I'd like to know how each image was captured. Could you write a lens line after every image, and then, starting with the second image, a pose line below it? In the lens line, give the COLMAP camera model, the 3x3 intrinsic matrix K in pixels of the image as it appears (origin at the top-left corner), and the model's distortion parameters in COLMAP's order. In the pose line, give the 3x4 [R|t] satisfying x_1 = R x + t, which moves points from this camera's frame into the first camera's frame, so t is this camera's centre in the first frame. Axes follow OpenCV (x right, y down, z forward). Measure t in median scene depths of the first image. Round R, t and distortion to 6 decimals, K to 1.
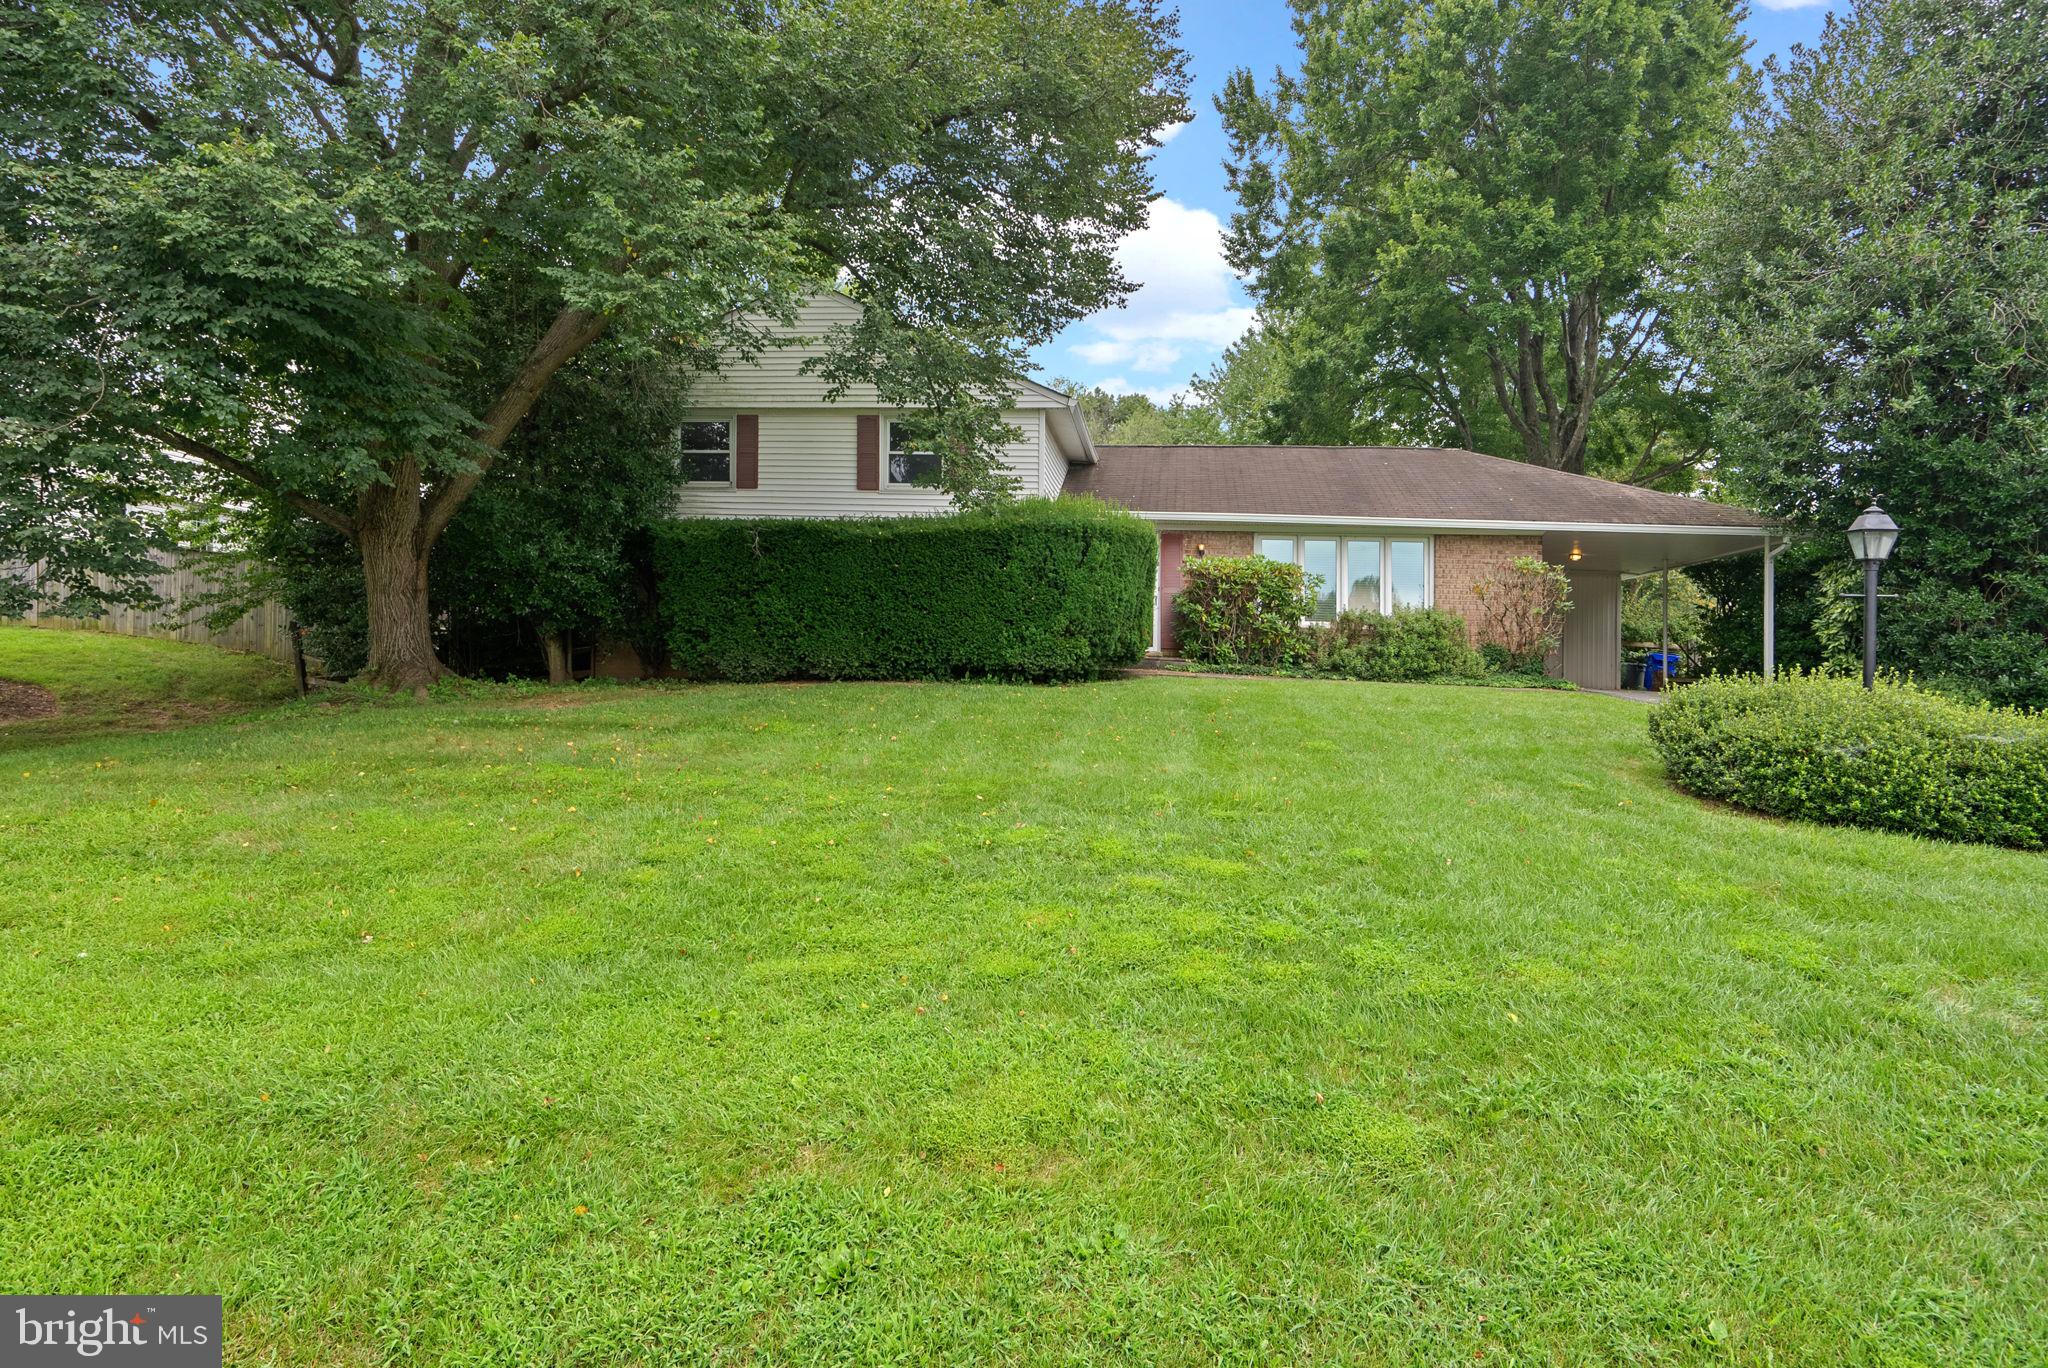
lens RADIAL K [[1414.8, 0, 1024.3], [0, 1414.8, 693.9], [0, 0, 1]] dist [0.028964, -0.006479]
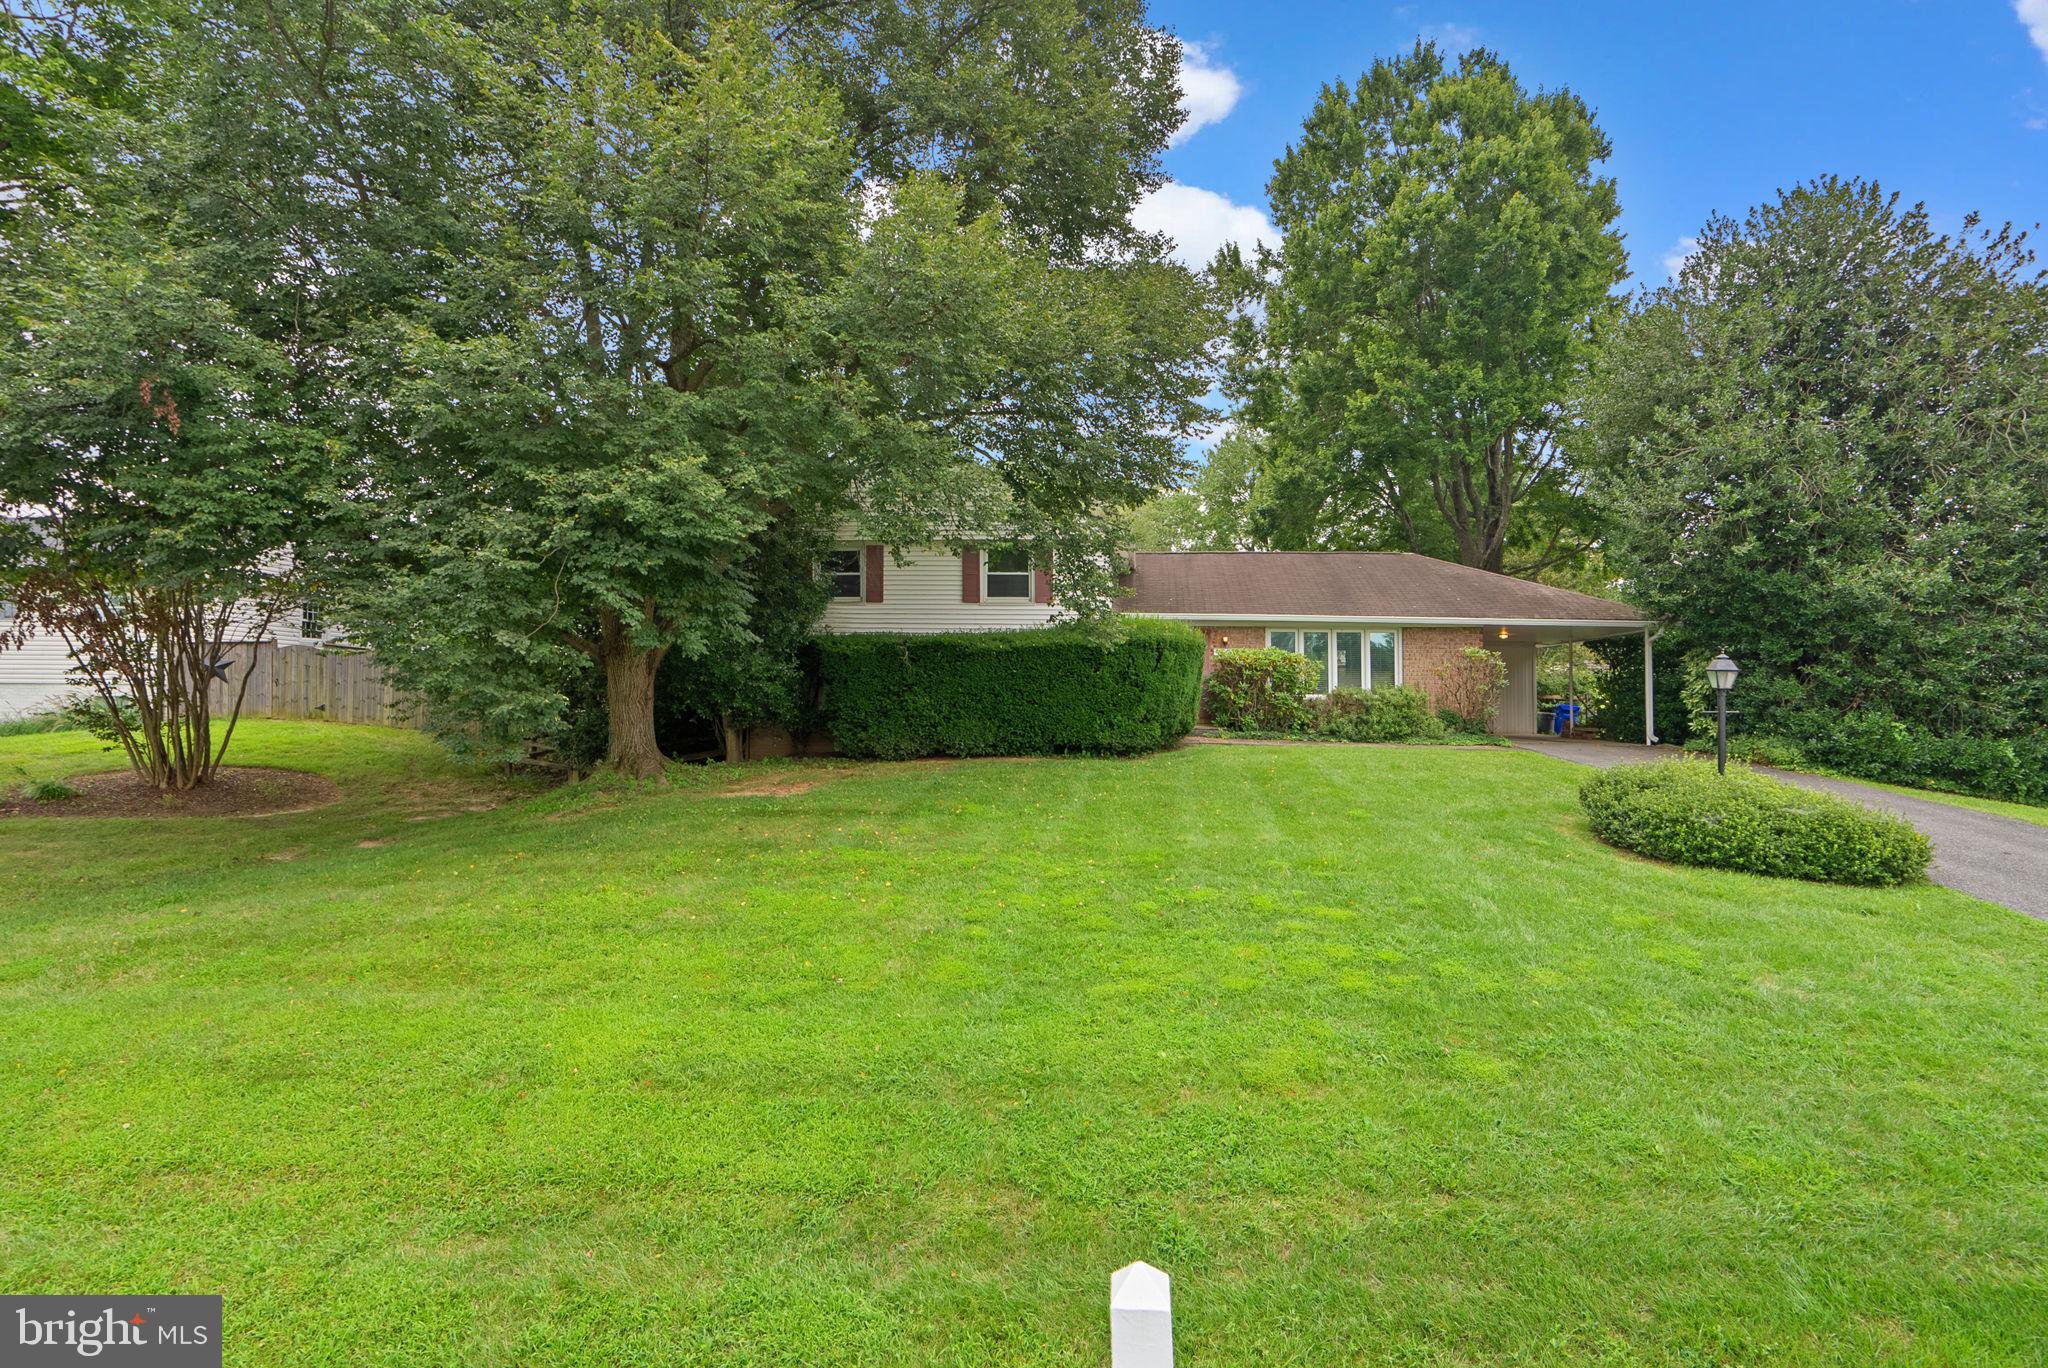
lens RADIAL K [[1414.8, 0, 1022.3], [0, 1414.8, 683.4], [0, 0, 1]] dist [0.028964, -0.006479]
pose [[0.996807, -0.023157, 0.076412, -0.184714], [0.022900, 0.999729, 0.004246, -0.085140], [-0.076490, -0.002482, 0.997067, -0.317561]]
